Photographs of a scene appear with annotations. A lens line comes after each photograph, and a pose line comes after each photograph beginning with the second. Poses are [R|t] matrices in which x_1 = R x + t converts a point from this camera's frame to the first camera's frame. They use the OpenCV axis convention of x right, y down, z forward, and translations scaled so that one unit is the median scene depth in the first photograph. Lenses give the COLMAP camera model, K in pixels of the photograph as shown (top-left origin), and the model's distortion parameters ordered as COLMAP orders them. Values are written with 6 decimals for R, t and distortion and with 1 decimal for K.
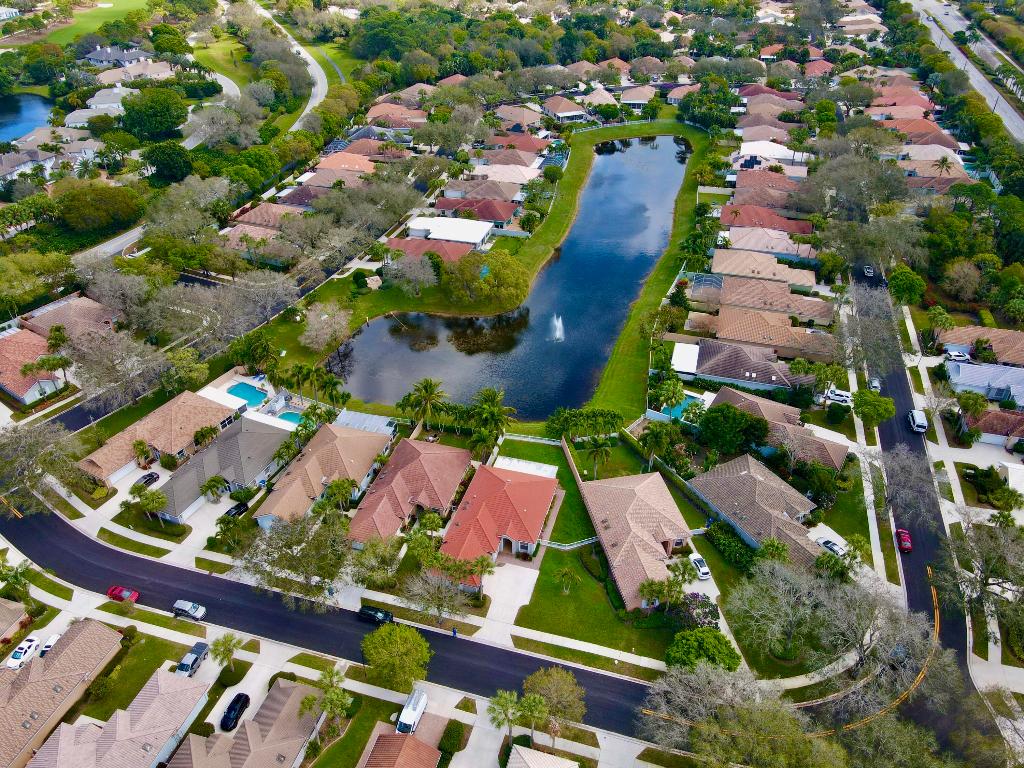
lens RADIAL K [[752.3, 0, 512.0], [0, 752.3, 384.0], [0, 0, 1]] dist [0.006908, 0.001155]
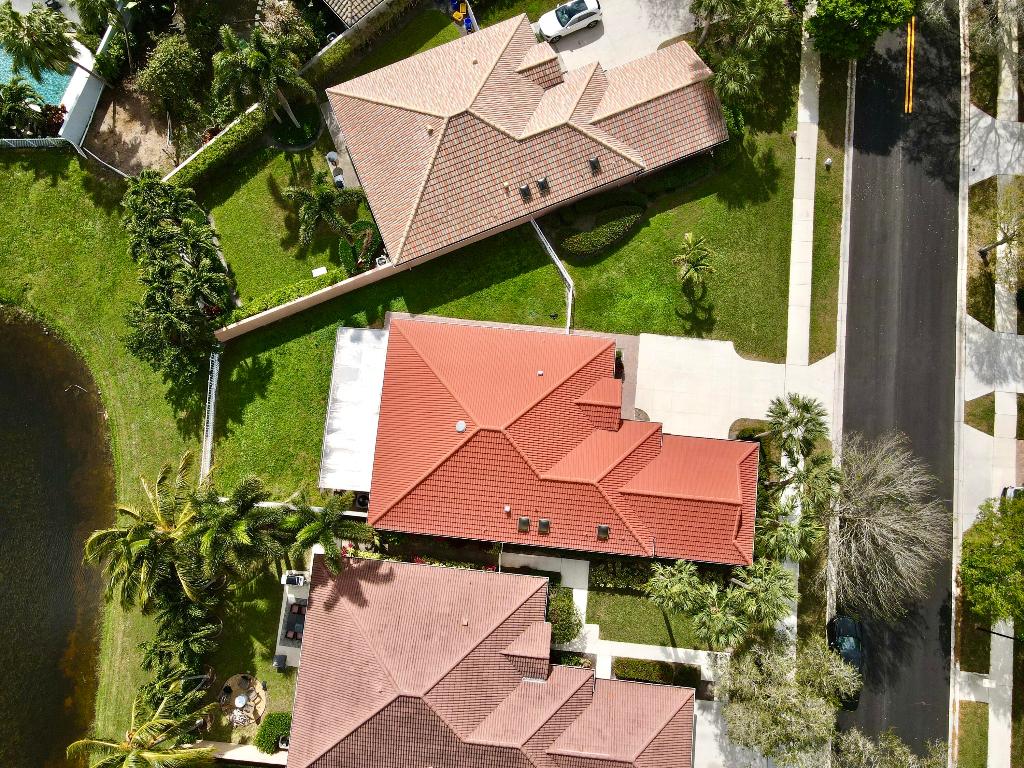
lens RADIAL K [[752.3, 0, 512.0], [0, 752.3, 384.0], [0, 0, 1]] dist [0.006908, 0.001155]
pose [[-0.193144, -0.973721, 0.120674, -0.033457], [0.581464, -0.014527, 0.813442, -0.168176], [-0.790313, 0.227279, 0.568990, 0.798660]]
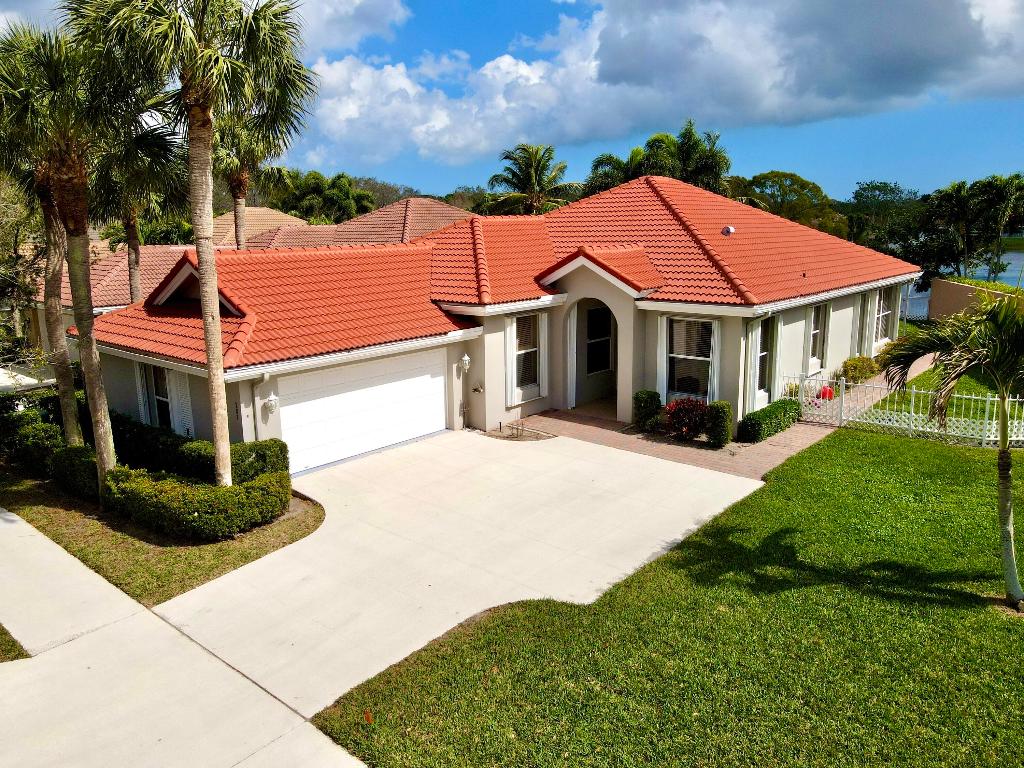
lens RADIAL K [[752.3, 0, 512.0], [0, 752.3, 384.0], [0, 0, 1]] dist [0.006908, 0.001155]
pose [[0.913159, 0.082214, -0.399226, 0.046598], [-0.231001, 0.911353, -0.340696, 0.285209], [0.335826, 0.403332, 0.851202, 0.852787]]
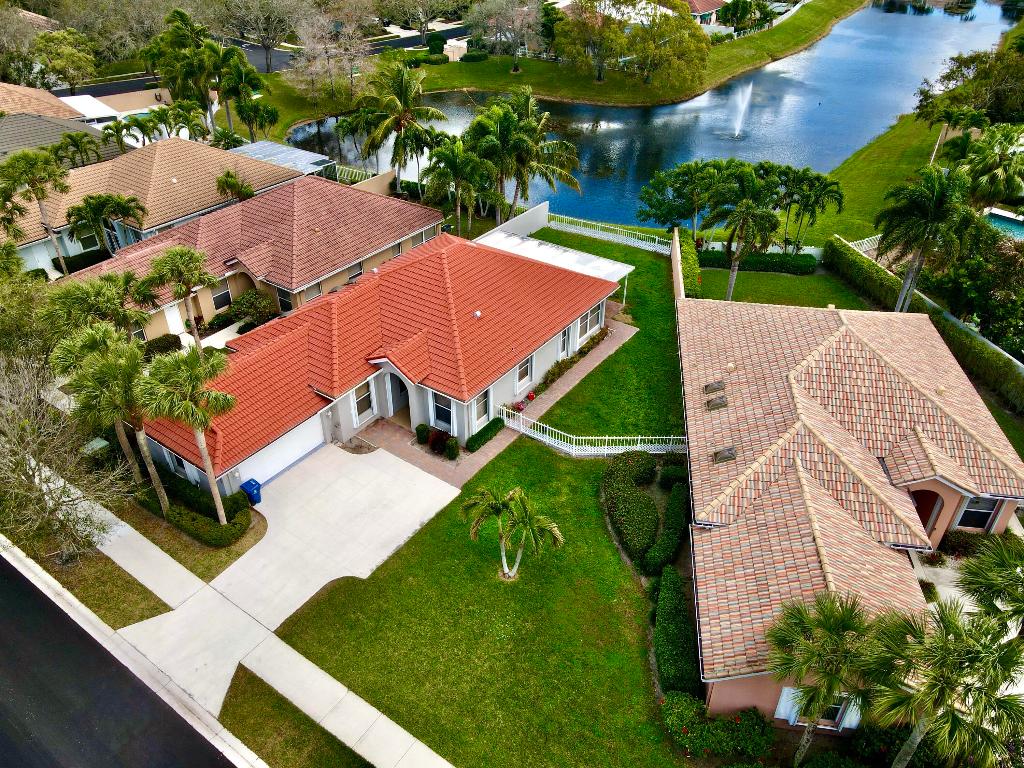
lens RADIAL K [[752.3, 0, 512.0], [0, 752.3, 384.0], [0, 0, 1]] dist [0.006908, 0.001155]
pose [[0.944909, 0.191040, -0.265801, 0.127980], [-0.194972, 0.980738, 0.011774, 0.195268], [0.262930, 0.040699, 0.963956, 0.697871]]
